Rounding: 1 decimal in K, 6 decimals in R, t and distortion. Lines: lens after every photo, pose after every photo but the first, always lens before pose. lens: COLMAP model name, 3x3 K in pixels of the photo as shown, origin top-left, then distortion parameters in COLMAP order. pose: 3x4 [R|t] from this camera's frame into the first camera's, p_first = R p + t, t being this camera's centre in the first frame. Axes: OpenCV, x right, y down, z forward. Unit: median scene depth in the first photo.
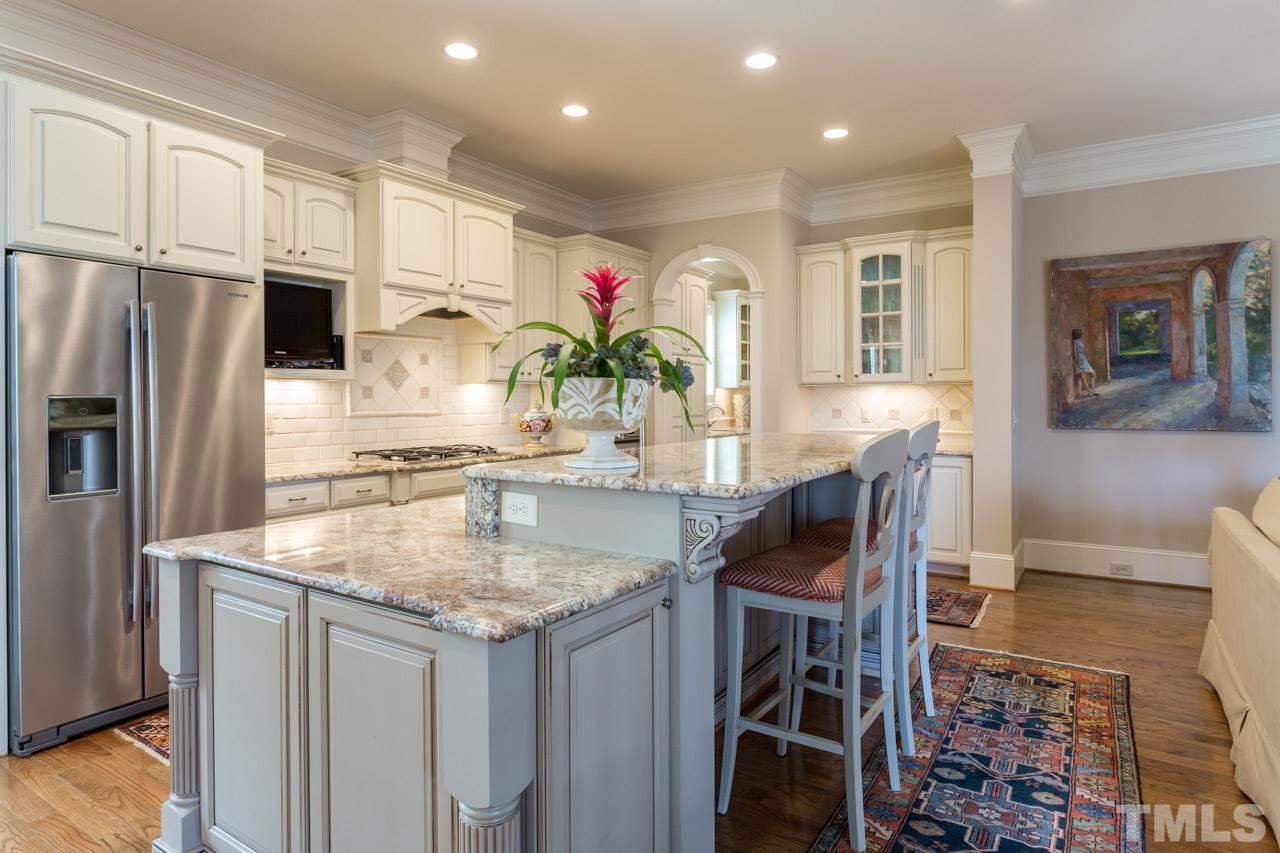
lens RADIAL K [[717.9, 0, 639.2], [0, 717.9, 406.7], [0, 0, 1]] dist [-0.002151, -0.000970]
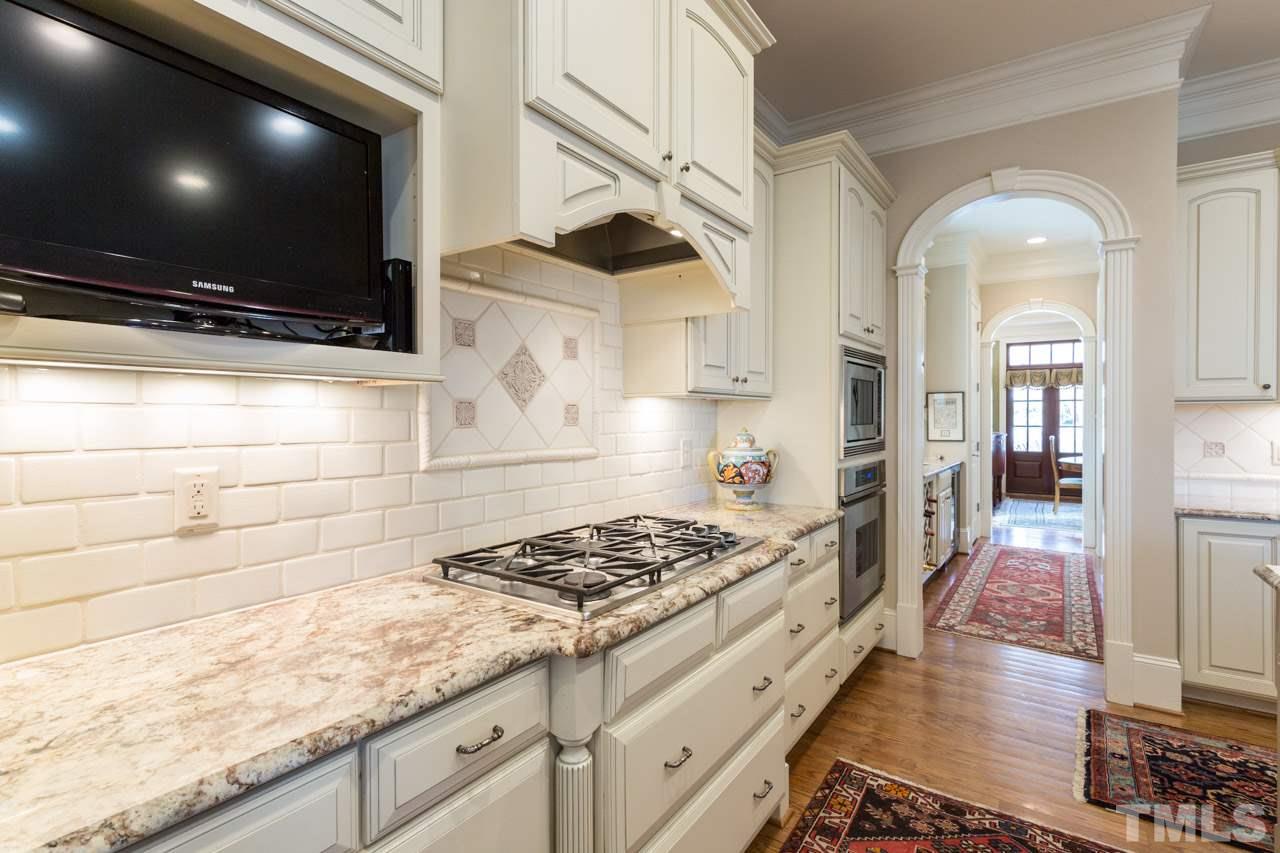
lens RADIAL K [[598.5, 0, 640.0], [0, 598.5, 426.5], [0, 0, 1]] dist [-0.000750, -0.001009]
pose [[0.999621, 0.002327, -0.027430, -0.266095], [-0.002272, 0.999995, 0.002035, -0.013423], [0.027435, -0.001972, 0.999622, 0.645339]]
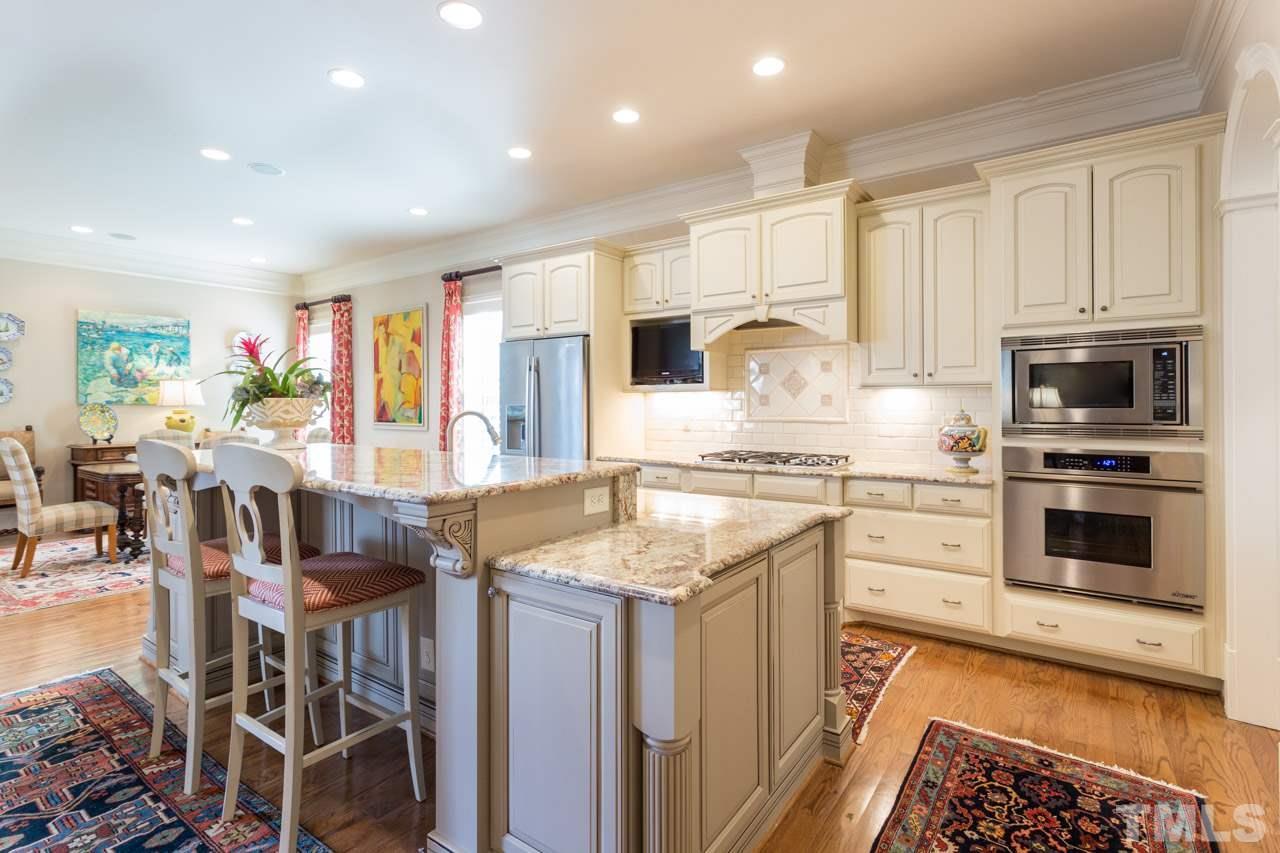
lens RADIAL K [[607.4, 0, 636.3], [0, 607.4, 405.7], [0, 0, 1]] dist [0.000683, 0.000255]
pose [[-0.034015, 0.009016, -0.999381, 0.616338], [-0.007175, 0.999931, 0.009266, -0.019528], [0.999396, 0.007485, -0.033948, 0.851671]]
